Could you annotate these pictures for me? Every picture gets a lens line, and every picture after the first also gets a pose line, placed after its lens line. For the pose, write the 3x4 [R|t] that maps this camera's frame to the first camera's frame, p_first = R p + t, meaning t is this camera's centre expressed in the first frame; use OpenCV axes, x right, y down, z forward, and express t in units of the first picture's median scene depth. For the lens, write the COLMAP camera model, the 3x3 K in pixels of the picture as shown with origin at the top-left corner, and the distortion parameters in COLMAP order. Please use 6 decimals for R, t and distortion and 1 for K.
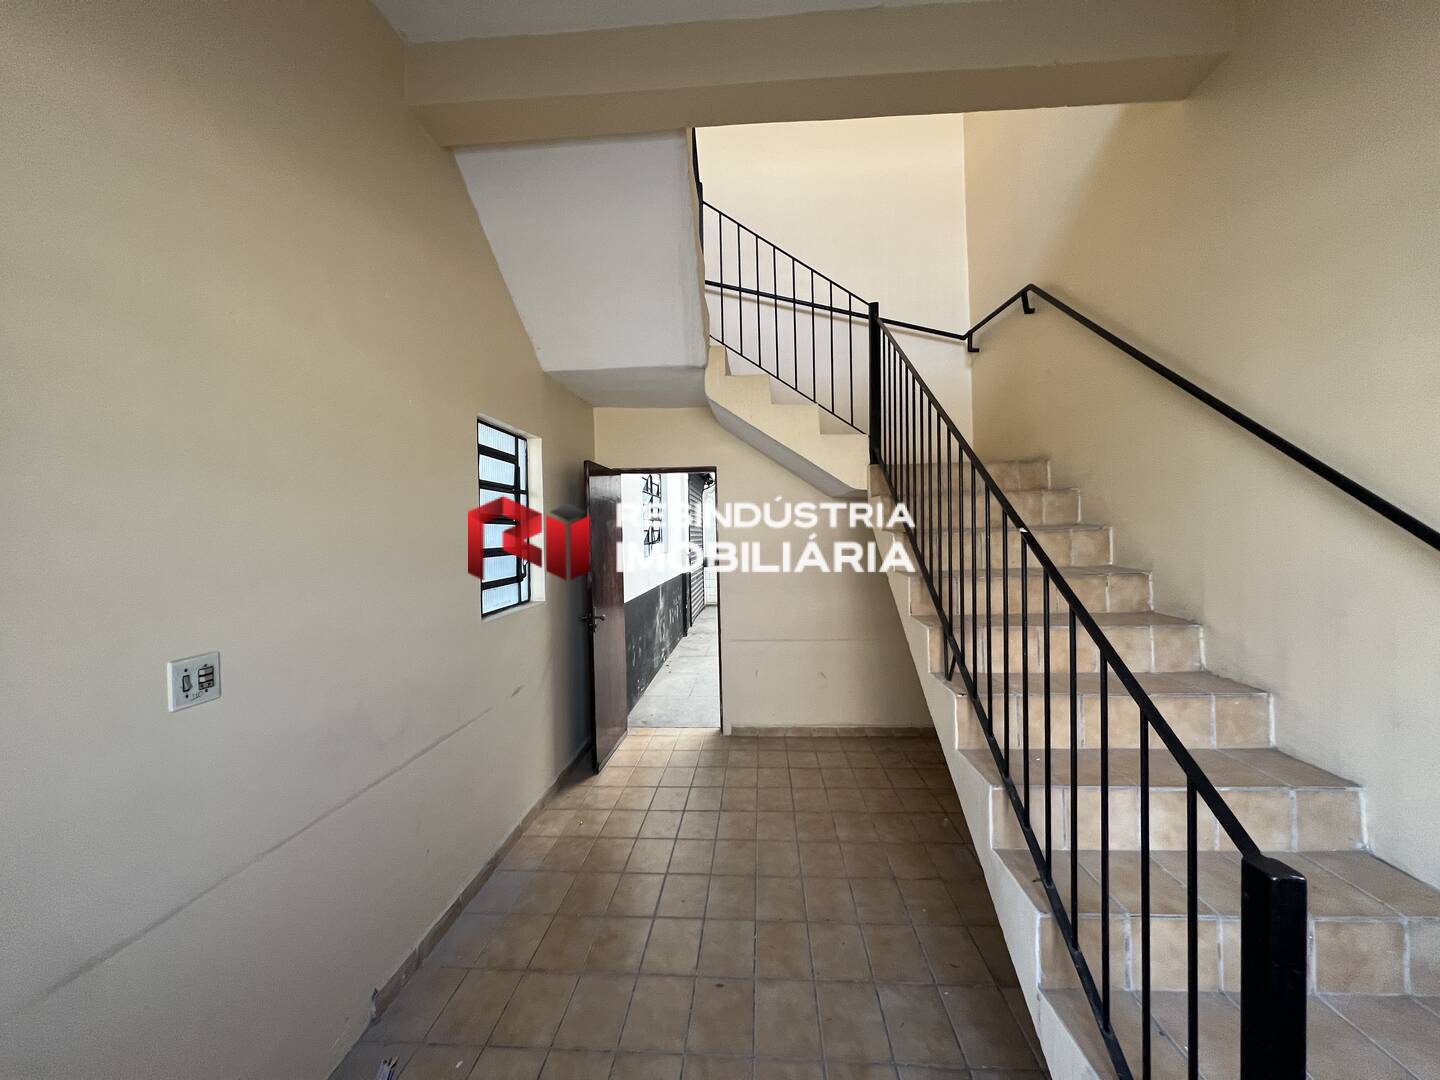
lens RADIAL K [[572.7, 0, 720.7], [0, 572.7, 537.0], [0, 0, 1]] dist [-0.002604, 0.000014]
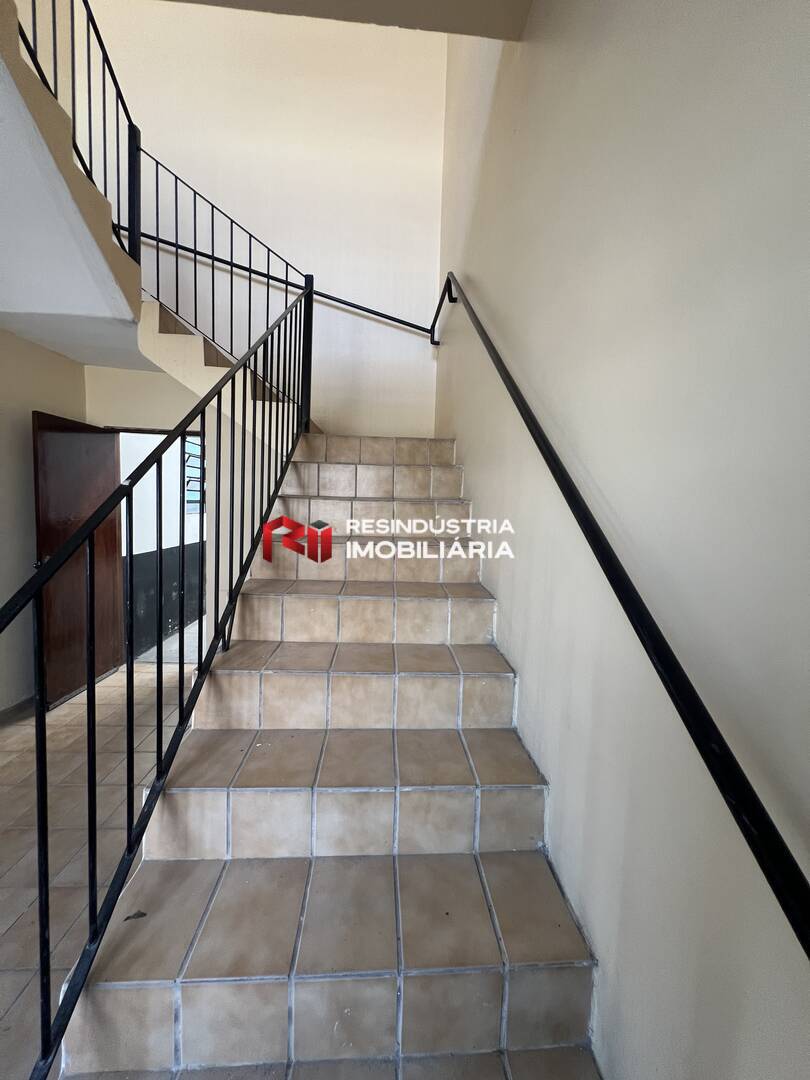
lens RADIAL K [[429.6, 0, 408.6], [0, 429.6, 543.0], [0, 0, 1]] dist [-0.002604, 0.000014]
pose [[0.990403, 0.044233, 0.130943, 0.579805], [-0.054745, 0.995465, 0.077800, 0.003336], [-0.126908, -0.084222, 0.988332, 0.272959]]
